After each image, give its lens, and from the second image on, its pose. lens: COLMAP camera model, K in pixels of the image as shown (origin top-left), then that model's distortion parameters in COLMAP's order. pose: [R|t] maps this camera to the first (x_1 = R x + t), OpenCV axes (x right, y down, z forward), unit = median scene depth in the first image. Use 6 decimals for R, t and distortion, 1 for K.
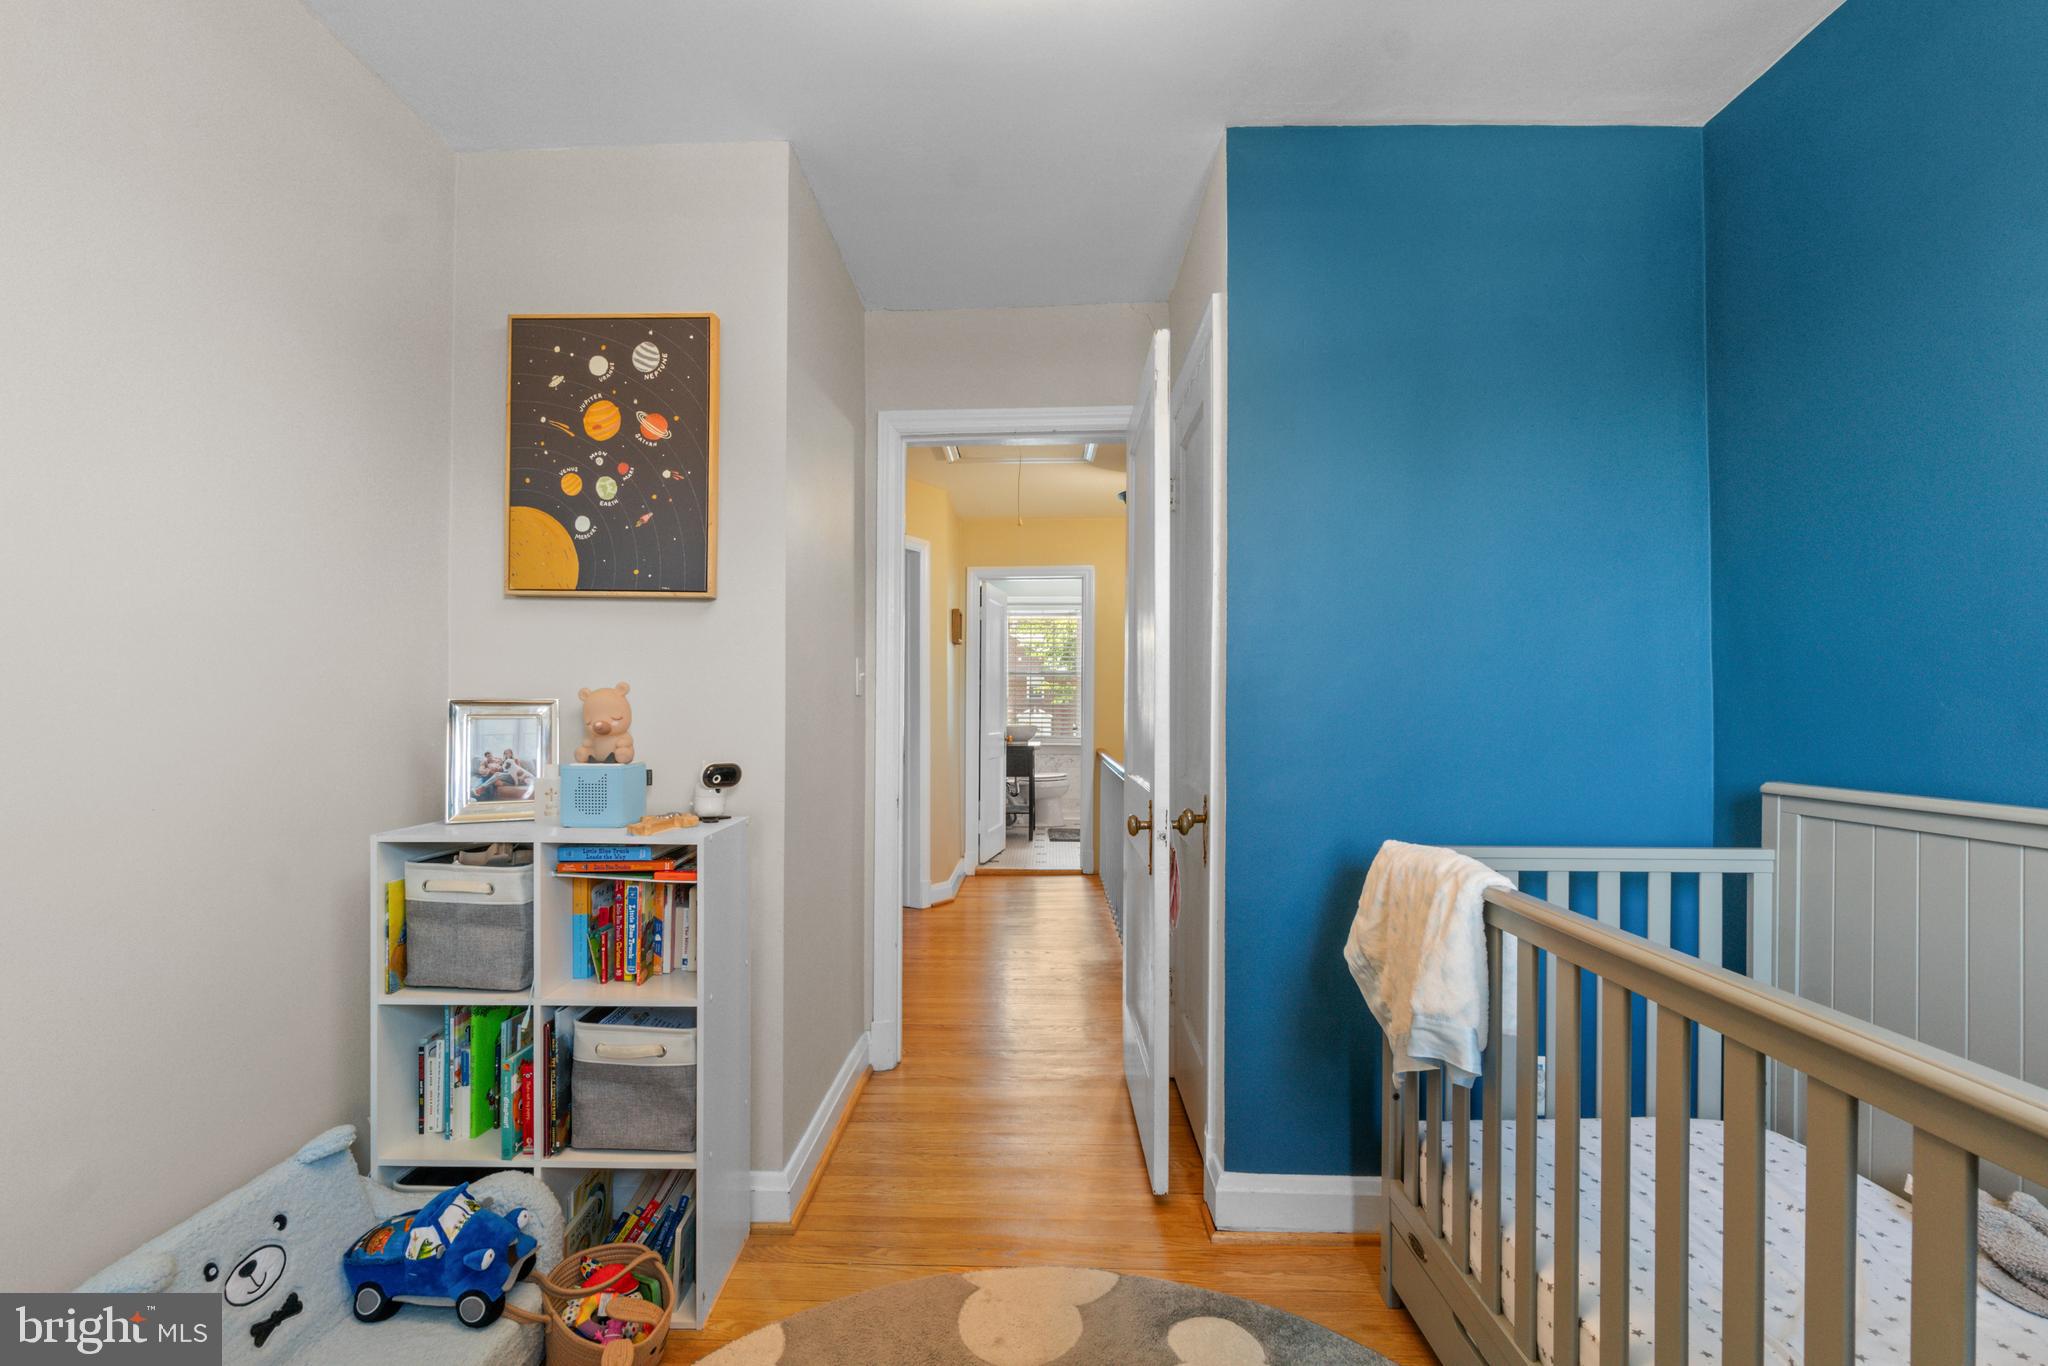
lens RADIAL K [[897.1, 0, 1021.1], [0, 897.1, 701.5], [0, 0, 1]] dist [-0.003881, 0.000250]
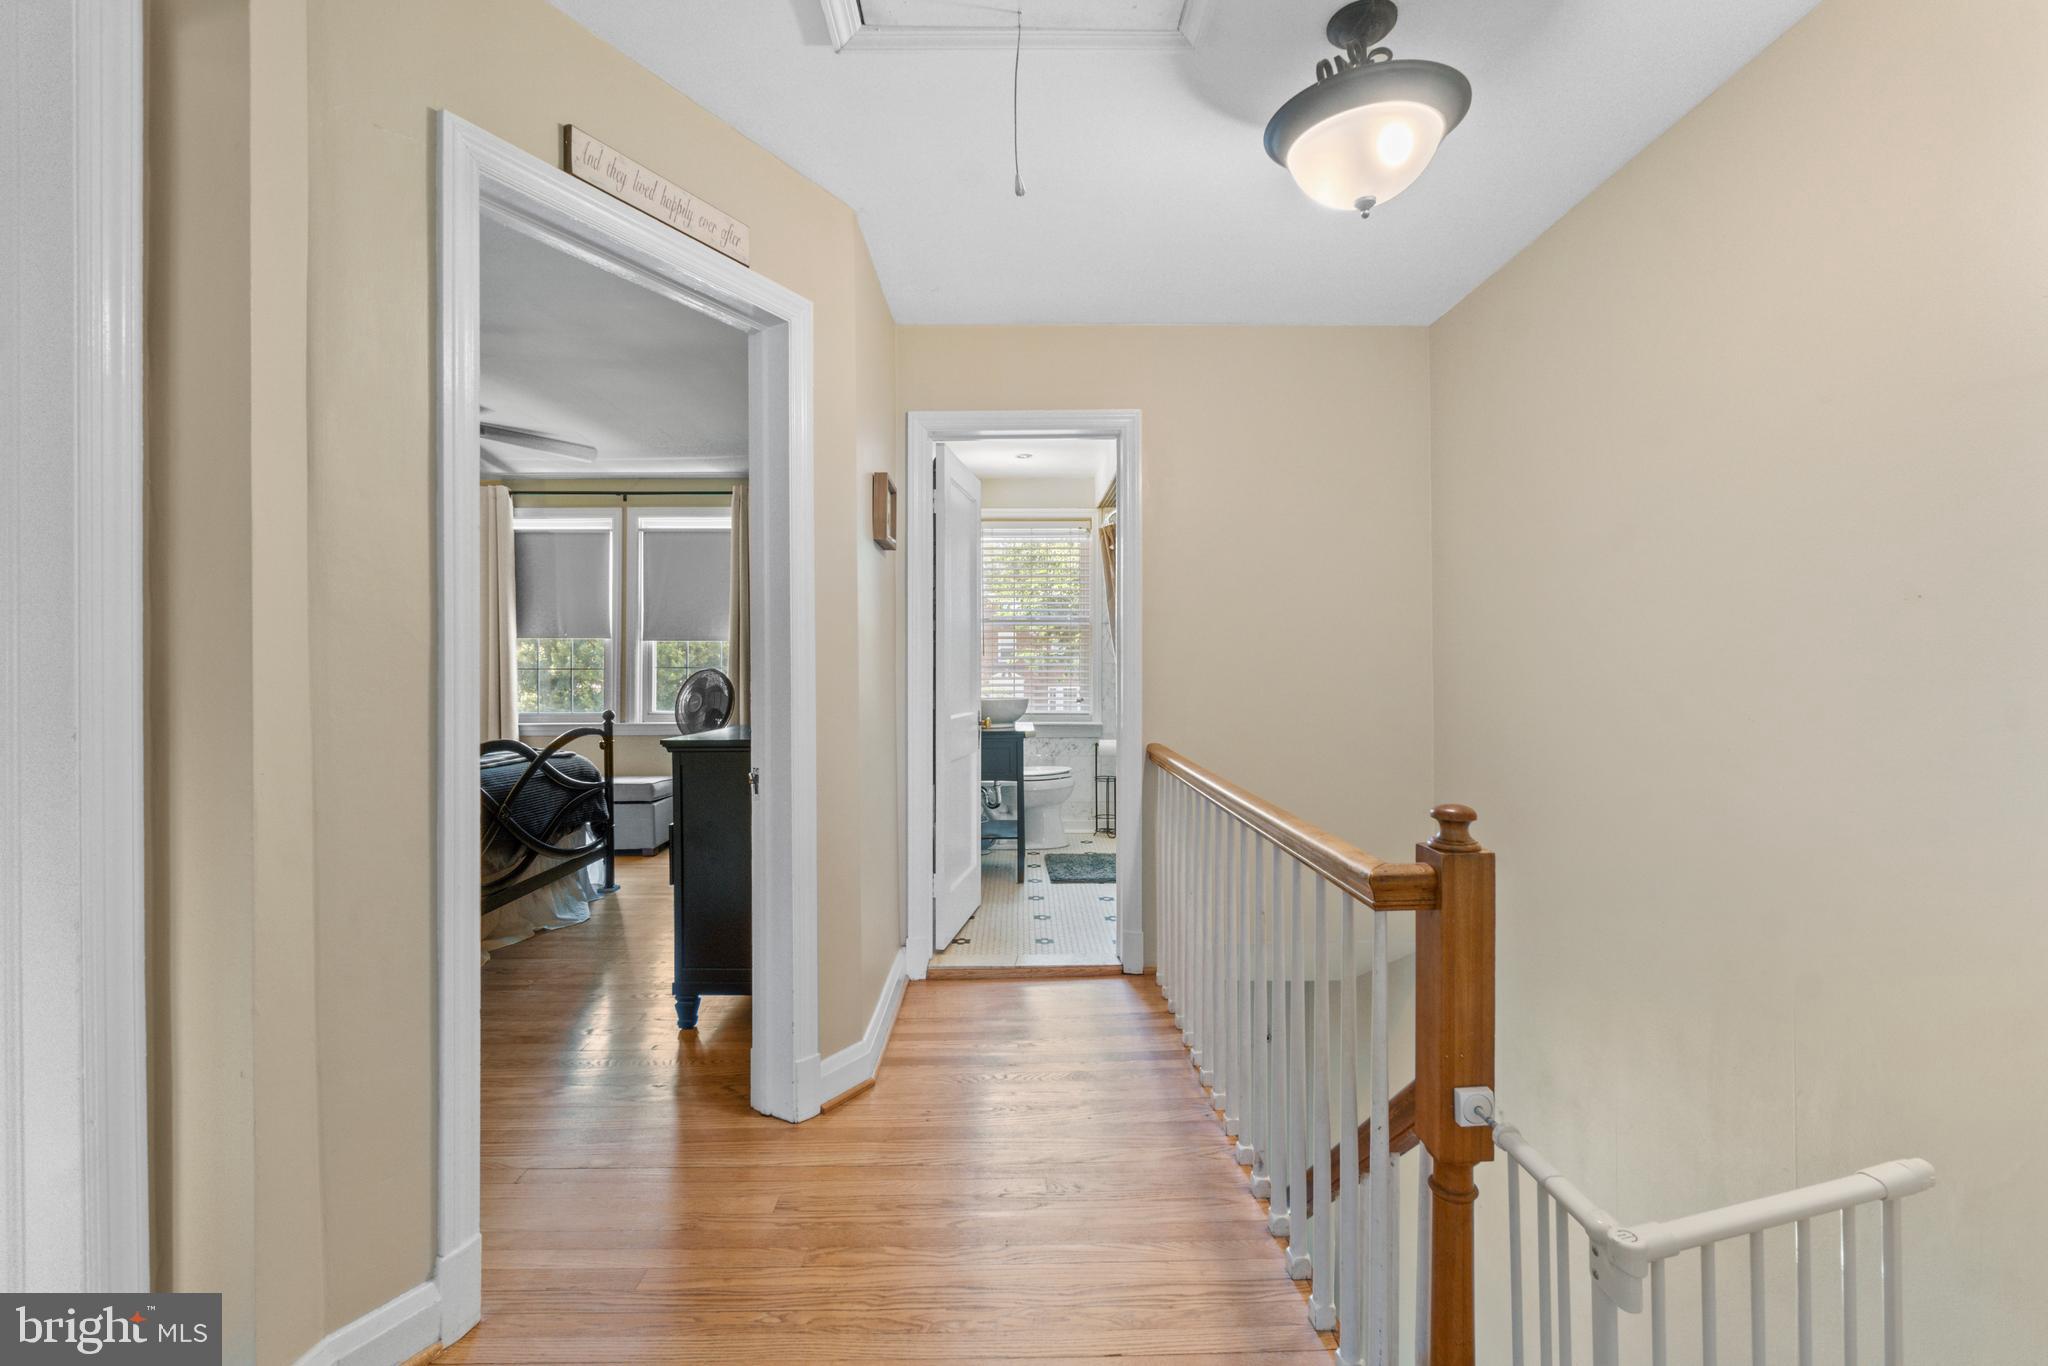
lens RADIAL K [[897.1, 0, 1025.2], [0, 897.1, 670.5], [0, 0, 1]] dist [-0.003881, 0.000250]
pose [[0.999301, -0.005939, 0.036914, -0.008731], [0.005625, 0.999947, 0.008592, 0.001808], [-0.036963, -0.008379, 0.999282, 0.381642]]
